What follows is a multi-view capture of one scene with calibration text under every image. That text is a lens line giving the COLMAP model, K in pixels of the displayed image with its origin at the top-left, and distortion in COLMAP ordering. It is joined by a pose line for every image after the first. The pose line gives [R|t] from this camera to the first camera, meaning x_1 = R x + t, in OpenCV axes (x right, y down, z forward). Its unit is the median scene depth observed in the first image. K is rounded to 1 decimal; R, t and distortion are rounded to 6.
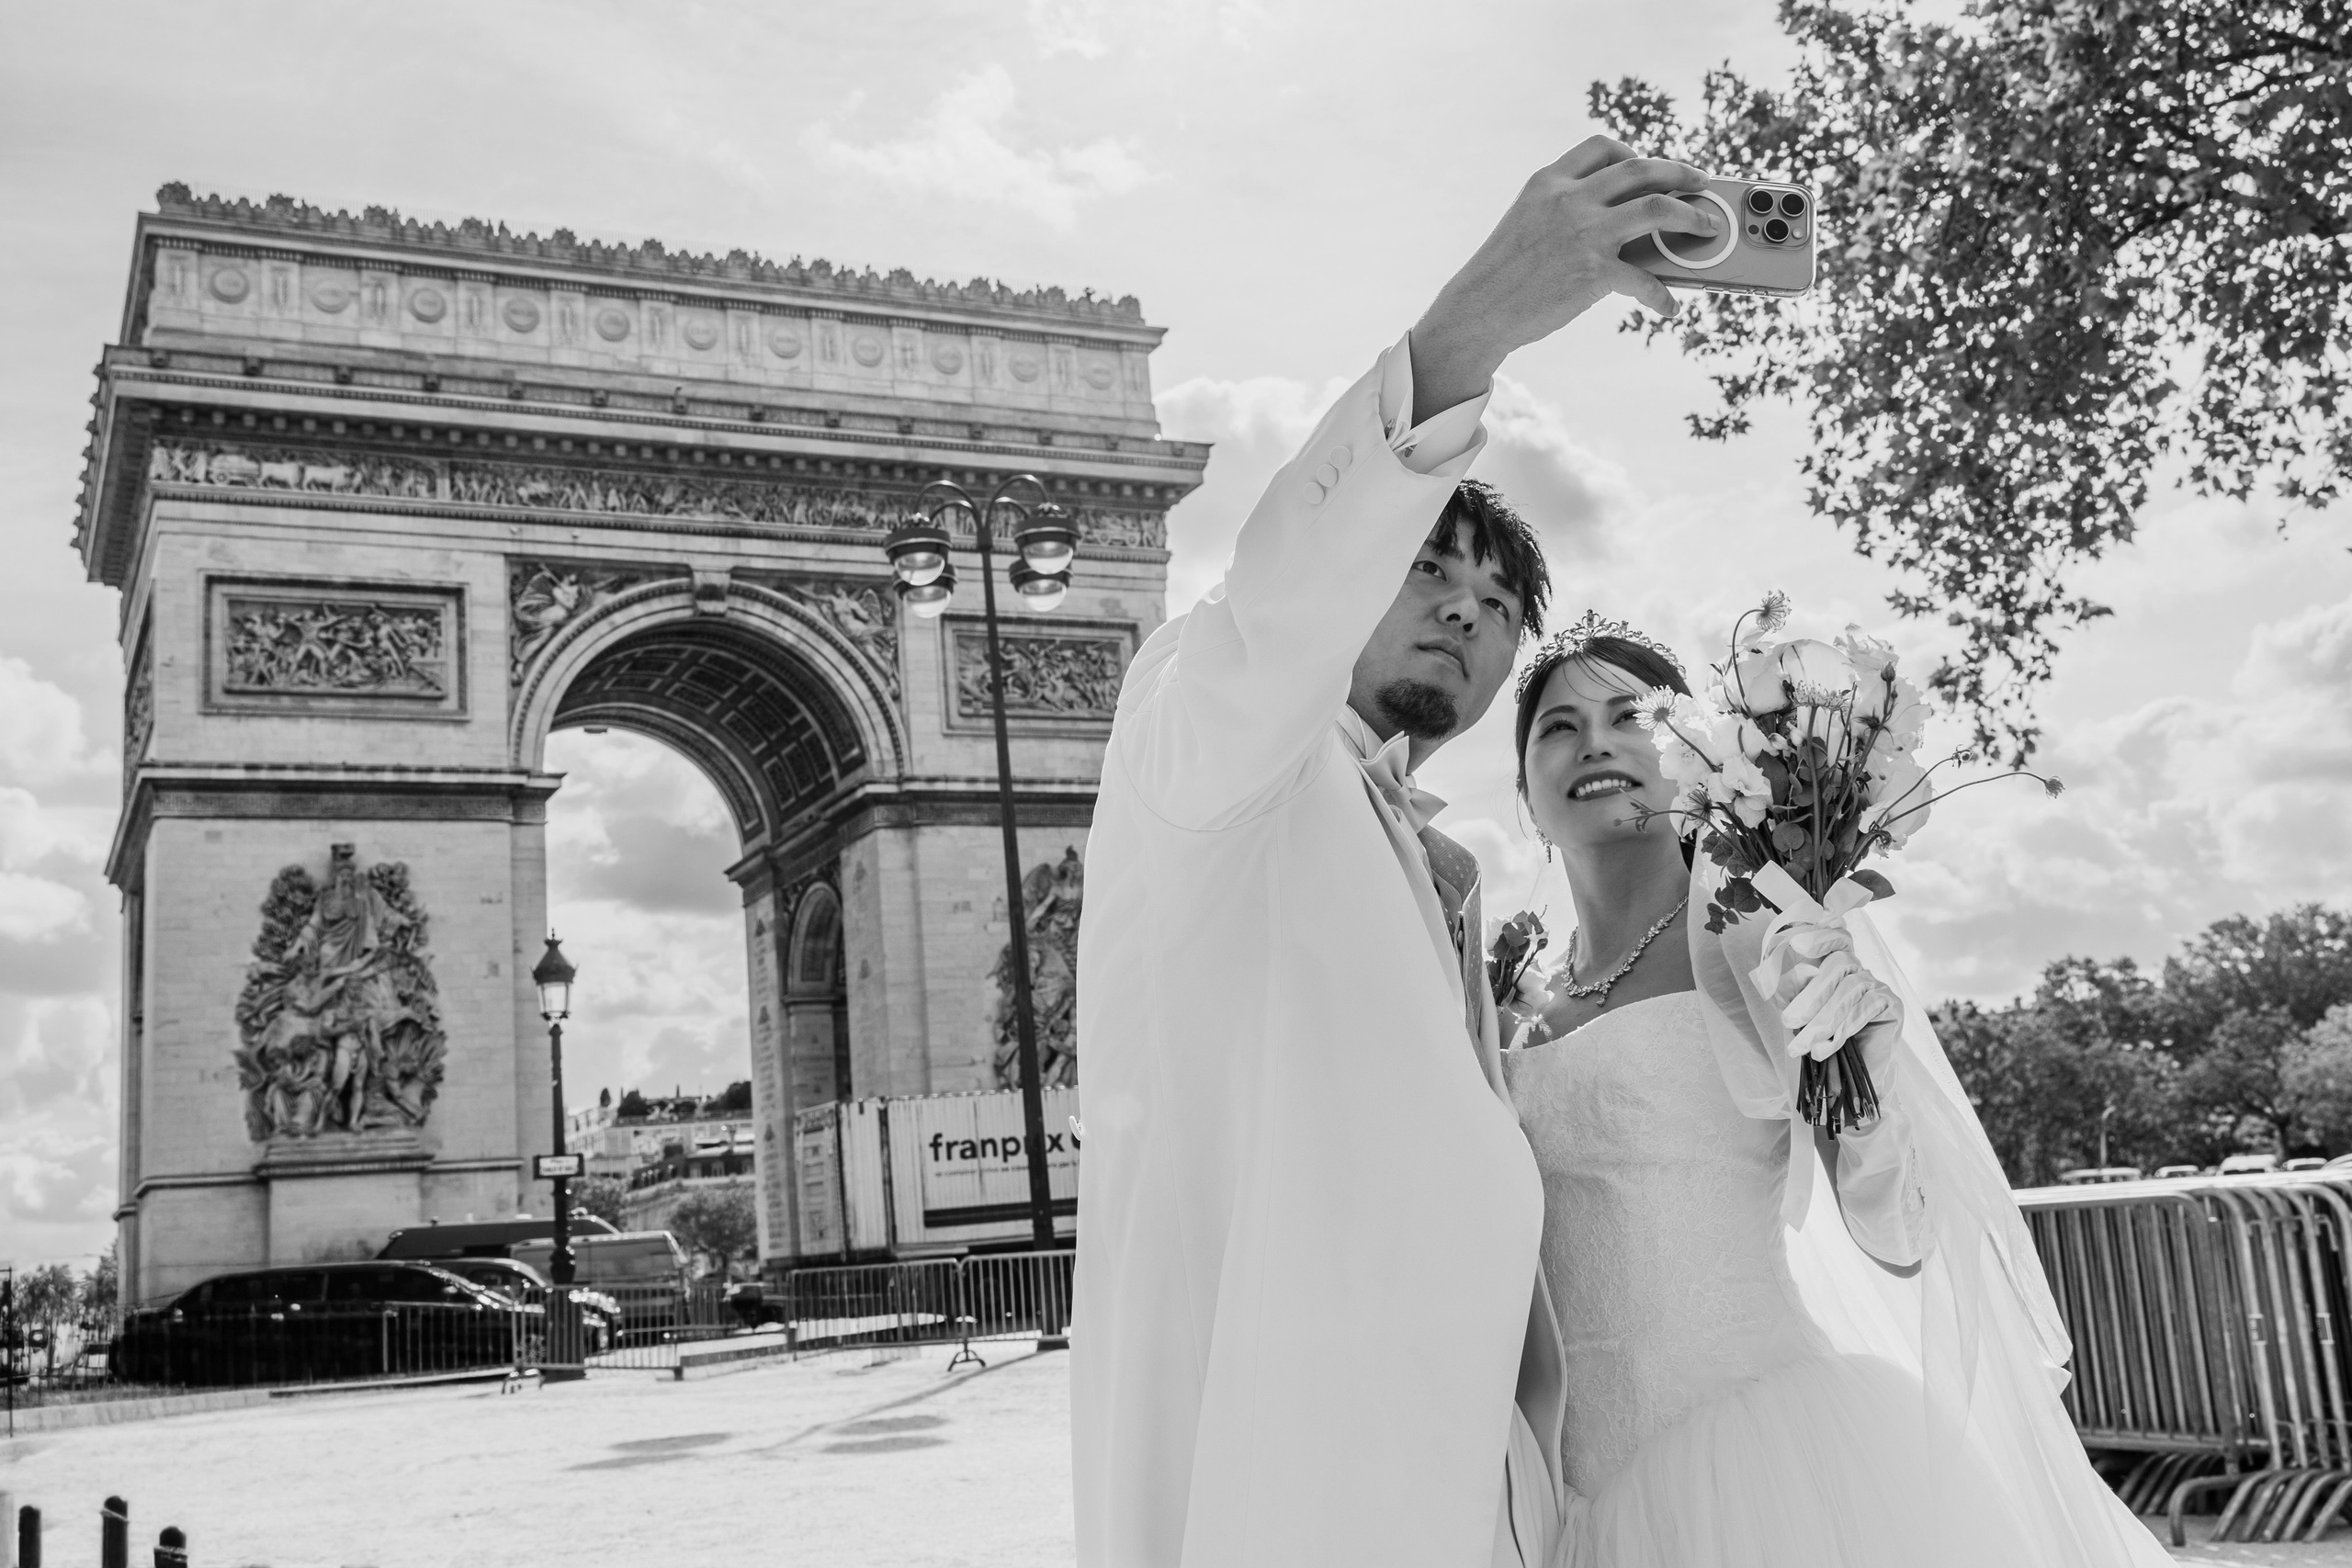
lens RADIAL K [[2398.1, 0, 1144.6], [0, 2398.1, 736.6], [0, 0, 1]] dist [0.025375, -0.024998]
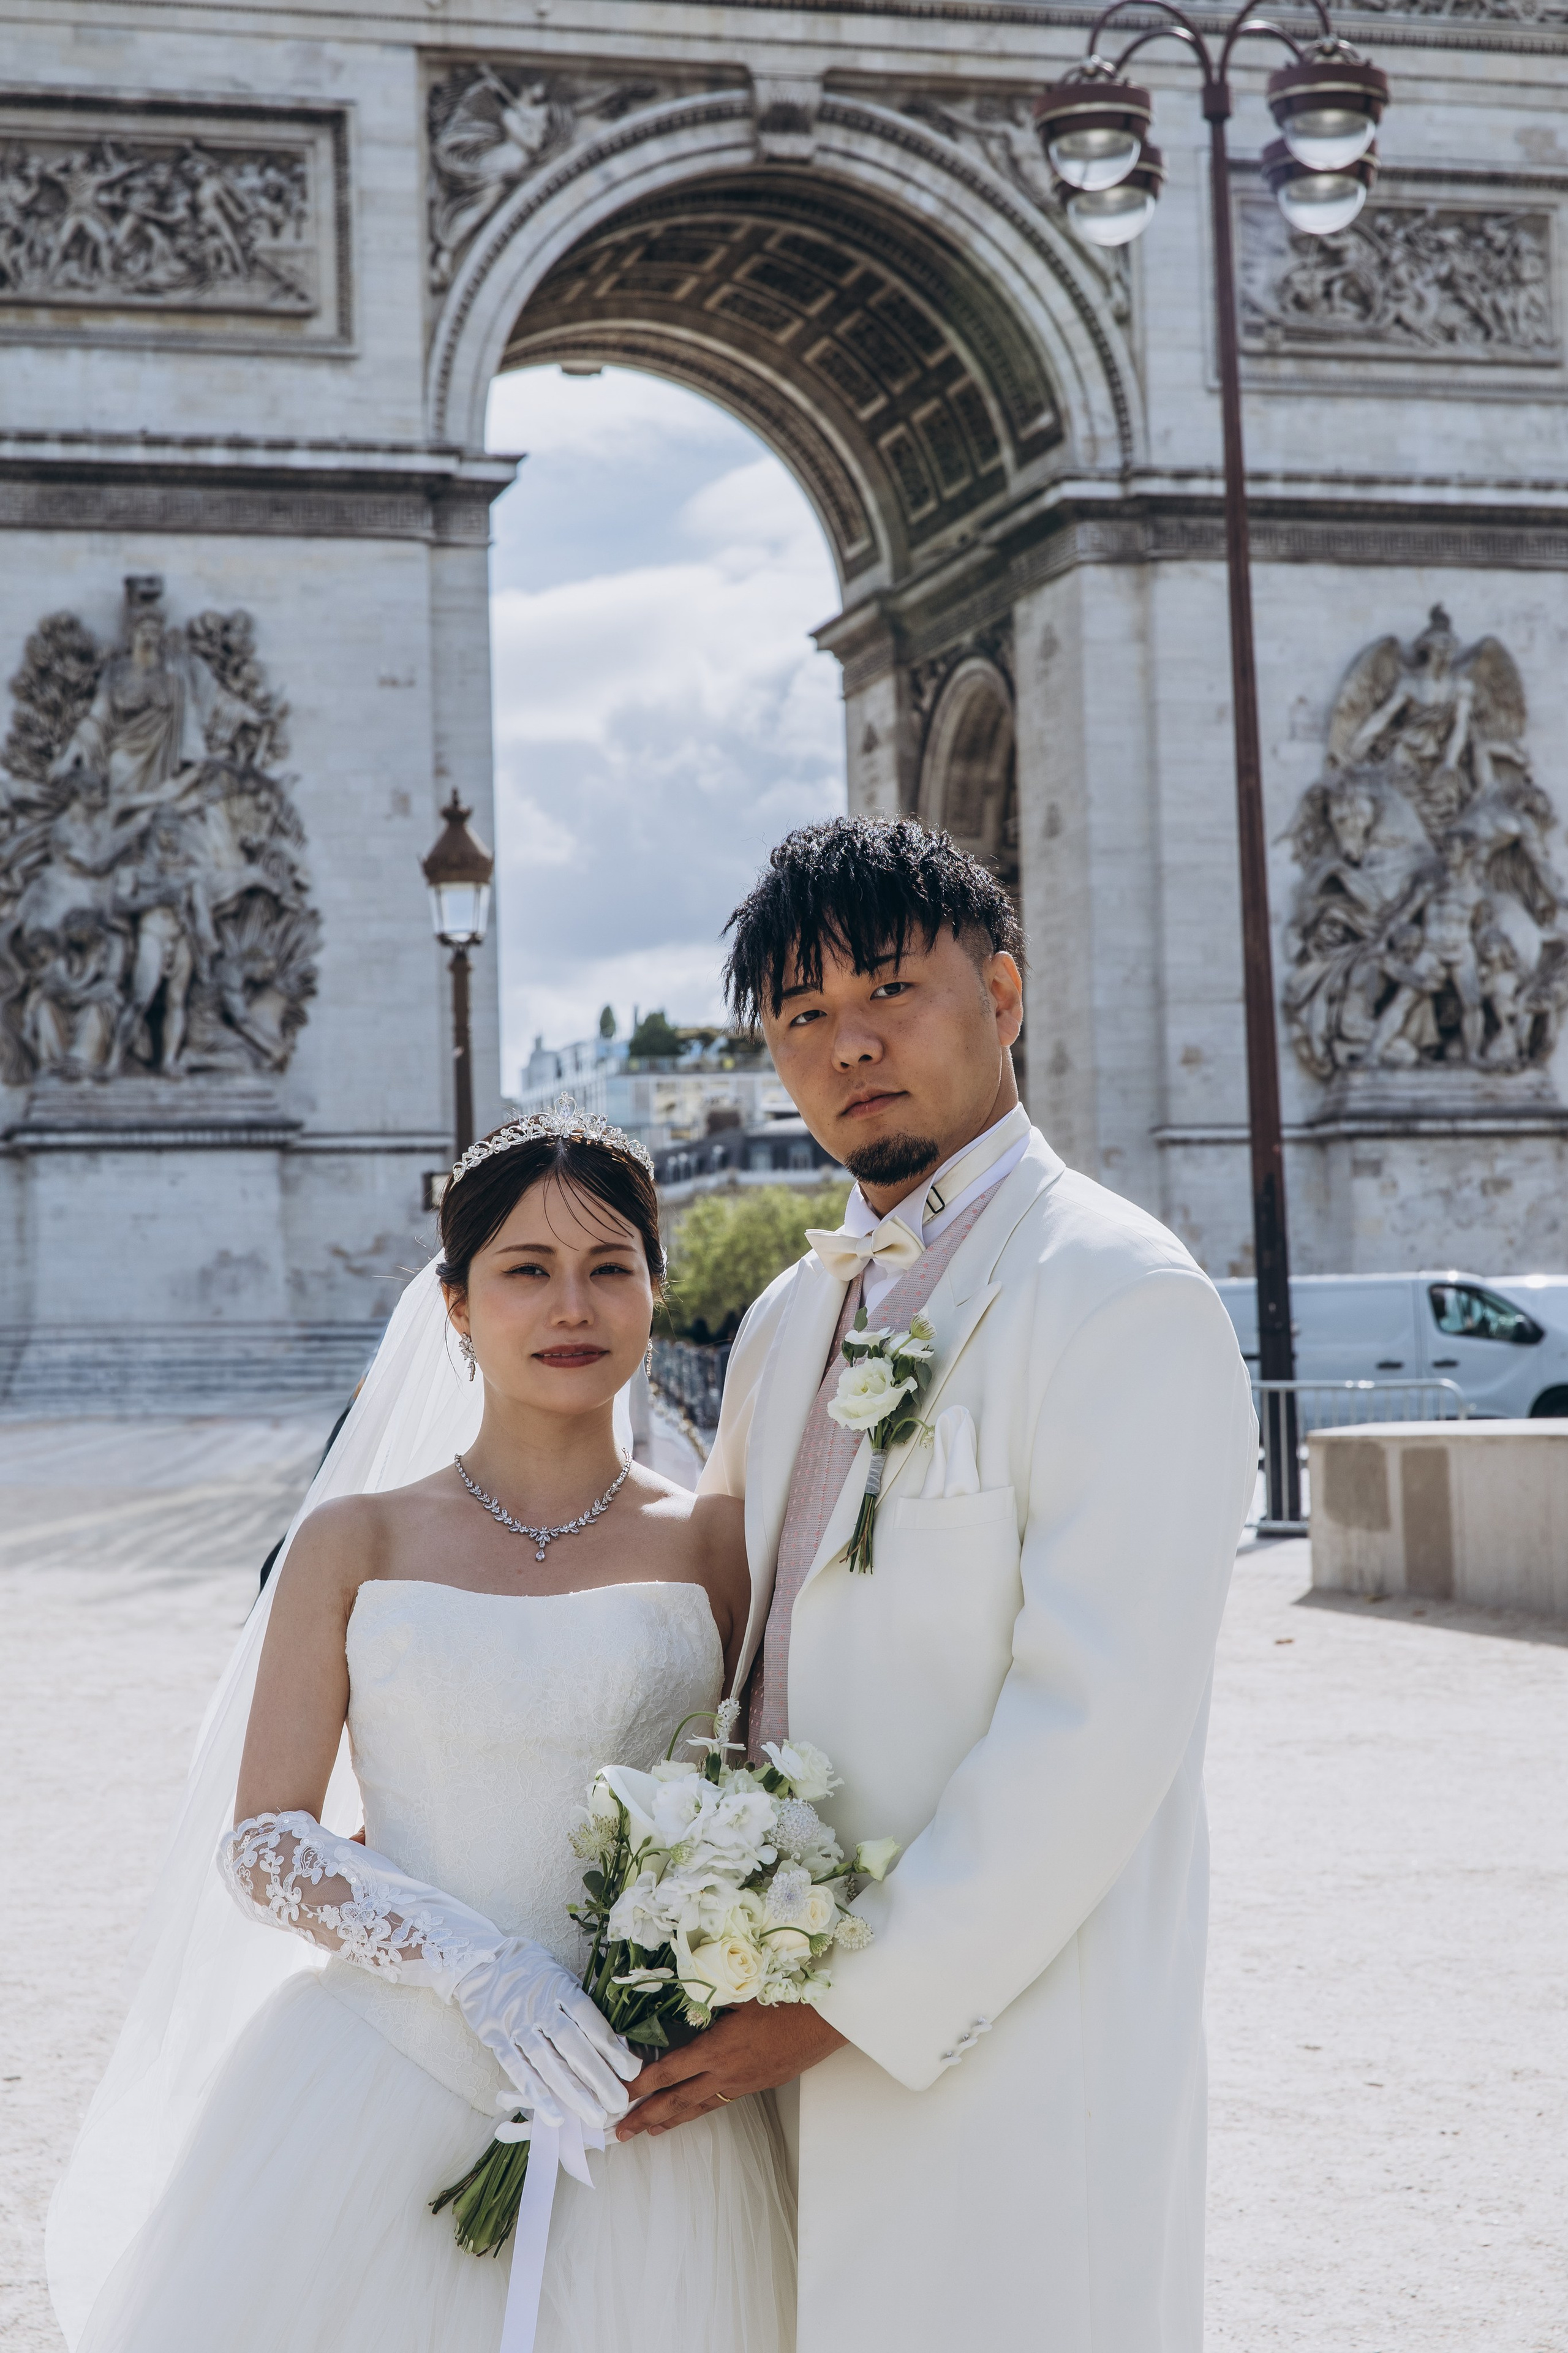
lens RADIAL K [[4448.2, 0, 787.0], [0, 4448.2, 1215.2], [0, 0, 1]] dist [-0.011656, 0.171152]
pose [[0.983159, 0.045346, -0.177038, 0.008780], [-0.011214, 0.981871, 0.189220, -0.007225], [0.182409, -0.184048, 0.965843, -0.015214]]
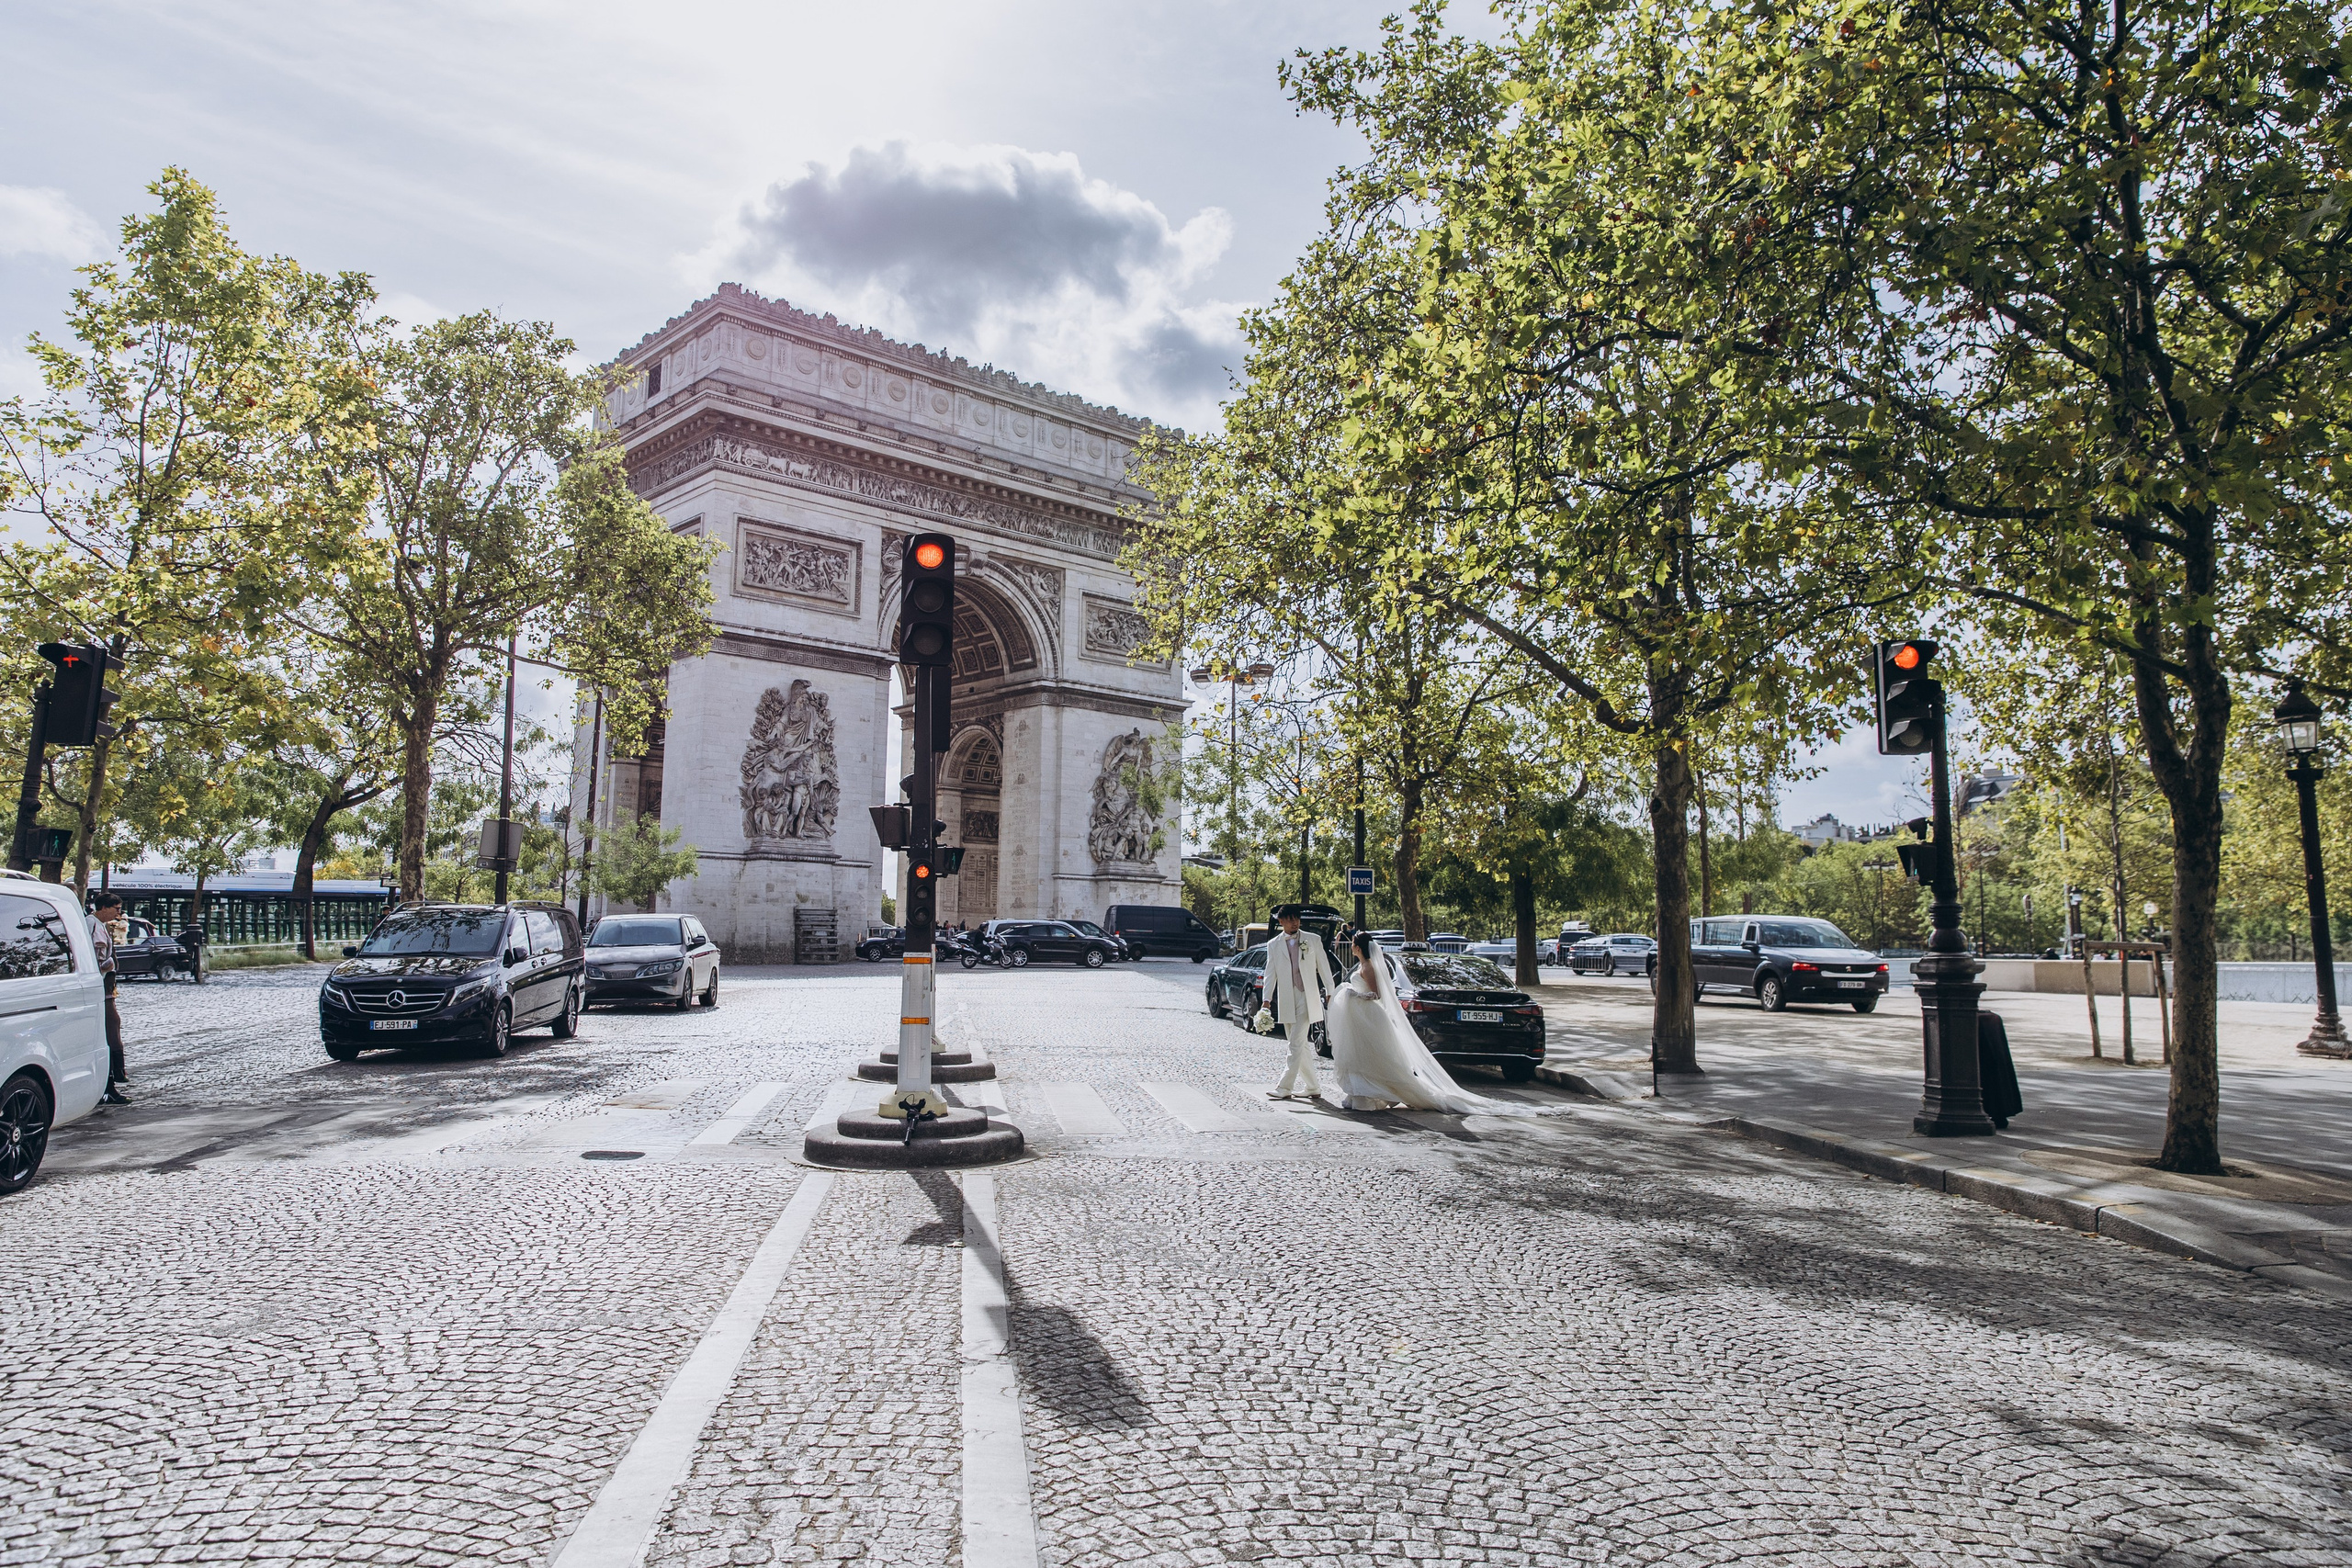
lens RADIAL K [[1581.6, 0, 1166.5], [0, 1581.6, 760.8], [0, 0, 1]] dist [0.011708, -0.001577]
pose [[0.951853, 0.127227, 0.278908, -0.374408], [-0.150282, 0.986646, 0.062811, -0.010219], [-0.267193, -0.101701, 0.958261, -0.201995]]
